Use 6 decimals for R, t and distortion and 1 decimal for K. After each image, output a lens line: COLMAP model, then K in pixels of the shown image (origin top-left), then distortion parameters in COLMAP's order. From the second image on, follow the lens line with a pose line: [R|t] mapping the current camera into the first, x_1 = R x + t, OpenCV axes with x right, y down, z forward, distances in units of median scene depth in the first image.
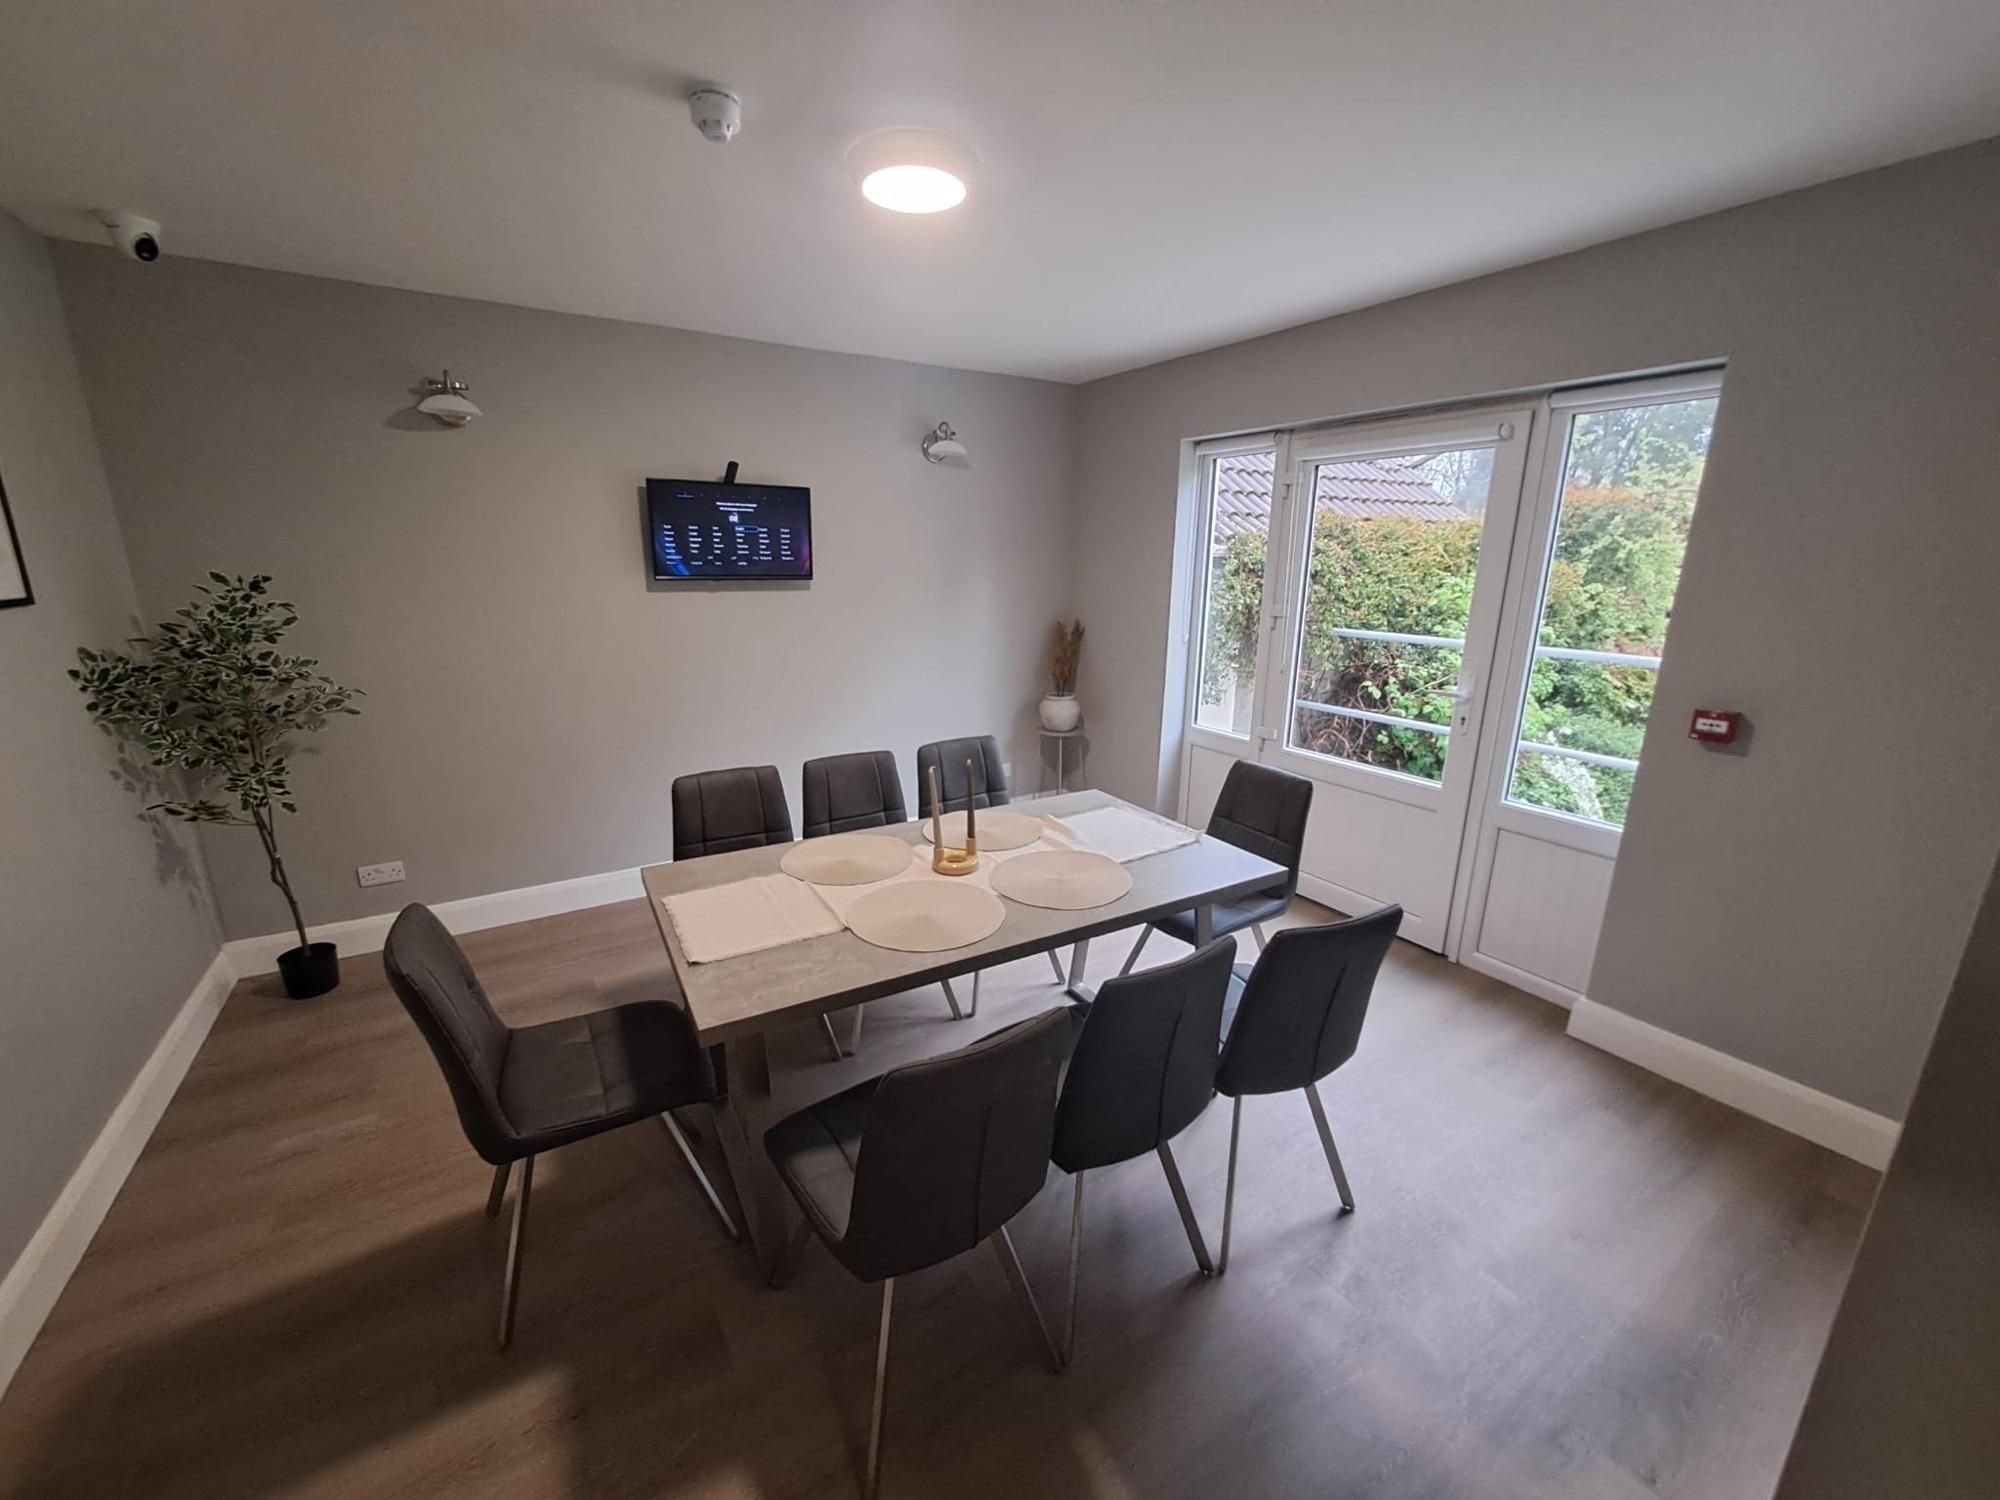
lens RADIAL K [[784.2, 0, 980.1], [0, 784.2, 749.2], [0, 0, 1]] dist [0.001412, 0.000052]
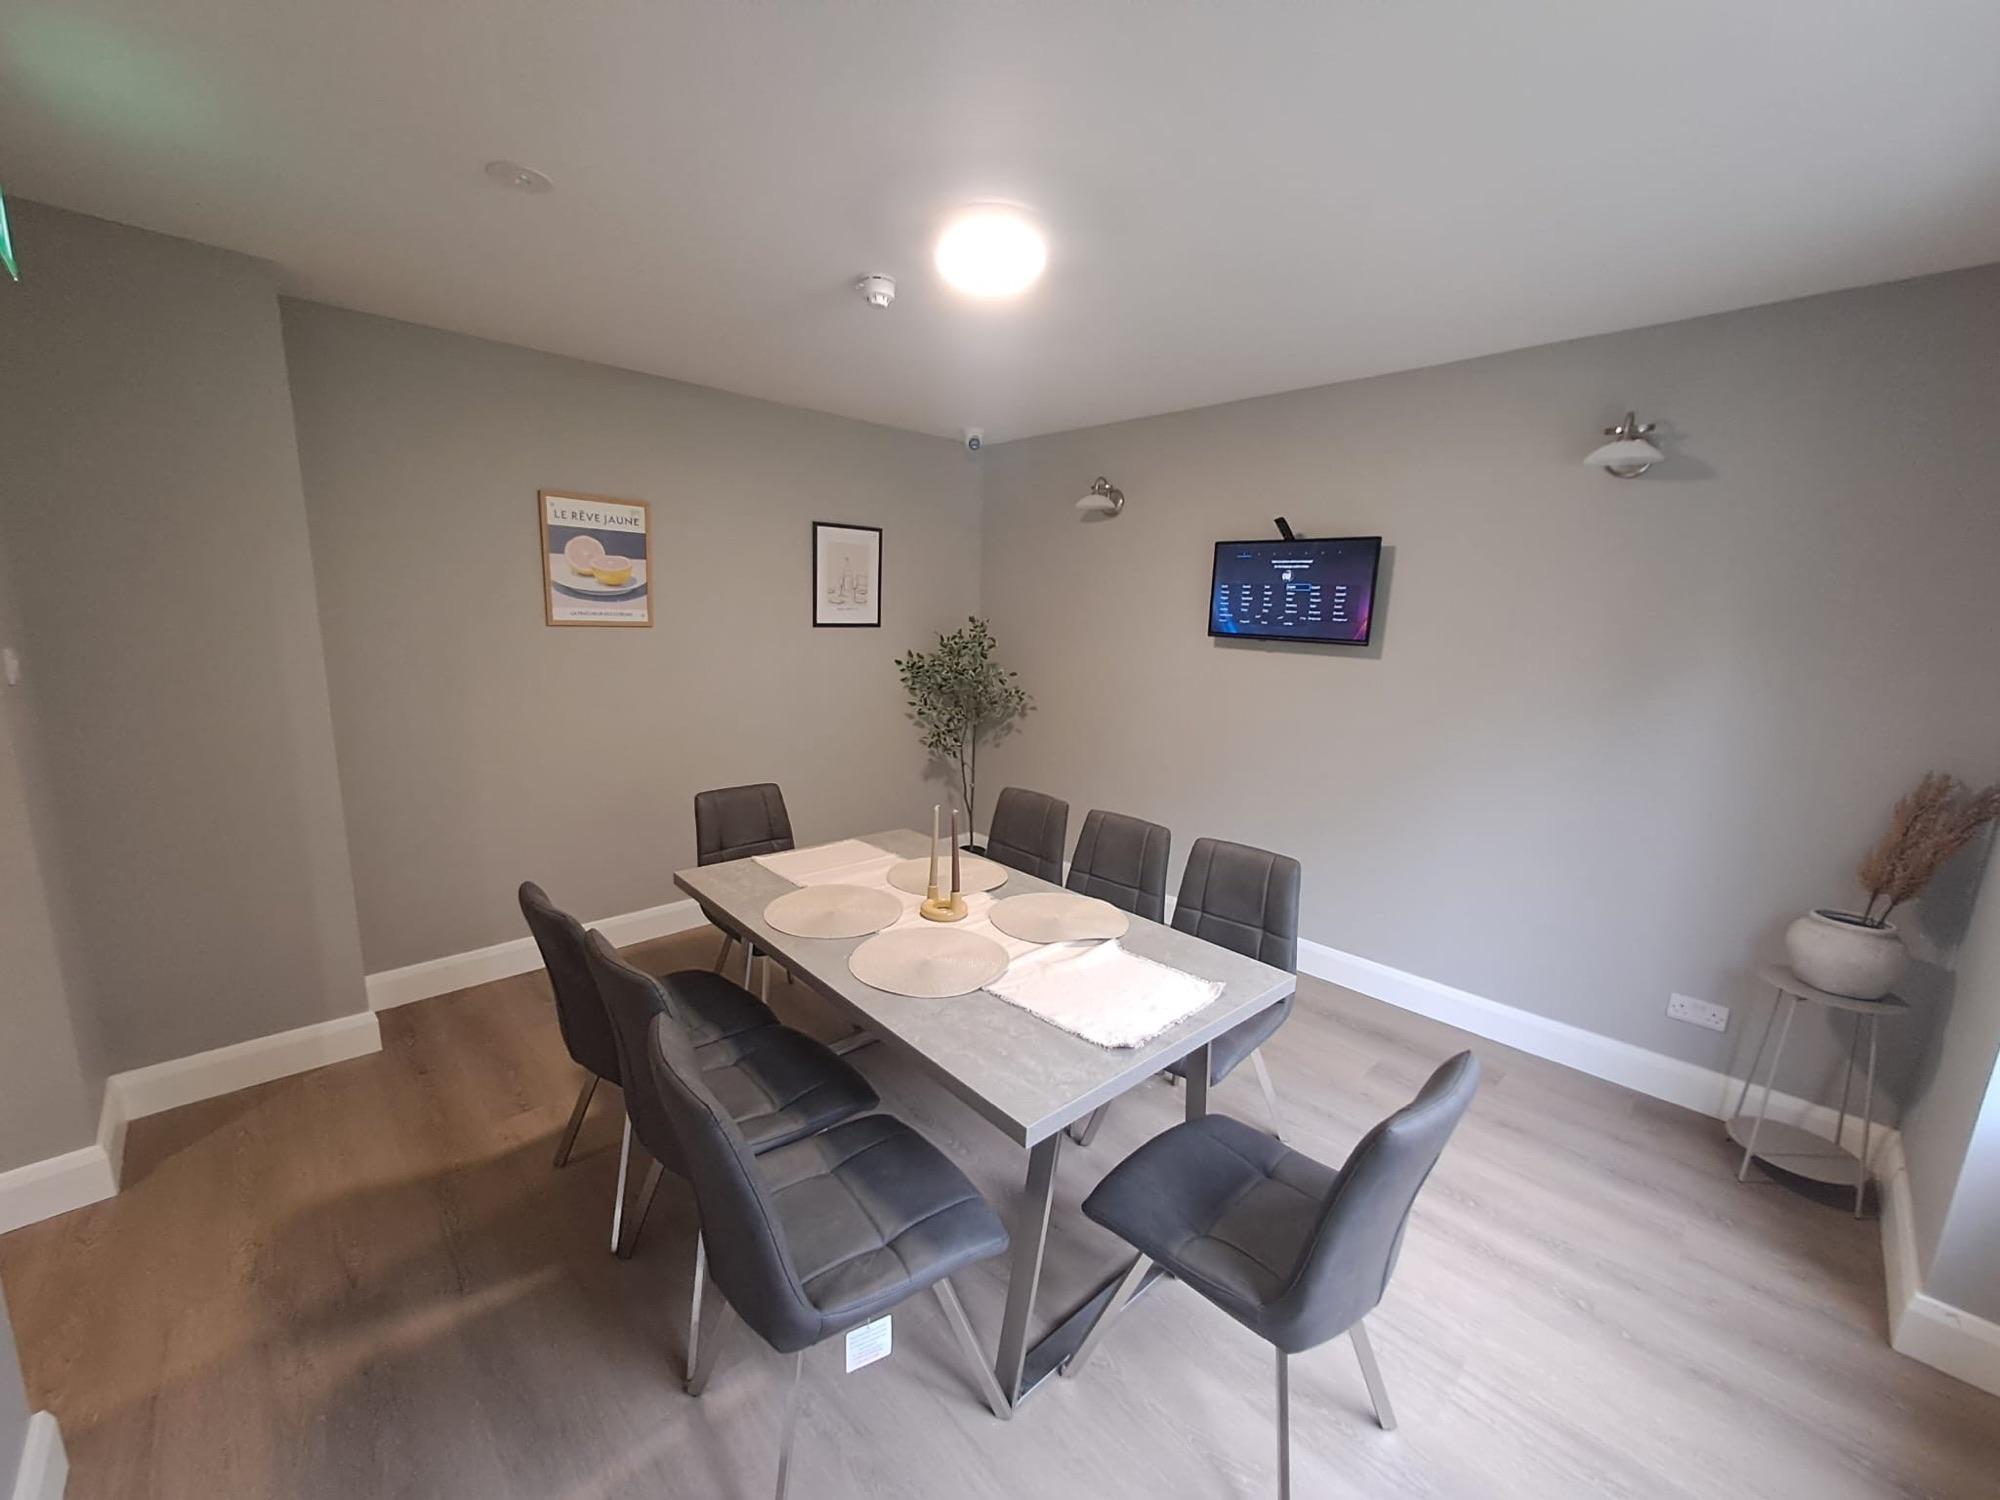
lens RADIAL K [[784.2, 0, 978.9], [0, 784.2, 754.5], [0, 0, 1]] dist [0.001412, 0.000052]
pose [[0.193596, 0.181886, -0.964074, 0.567605], [-0.263429, 0.956215, 0.127504, -0.114507], [0.945053, 0.229281, 0.233034, 0.489192]]
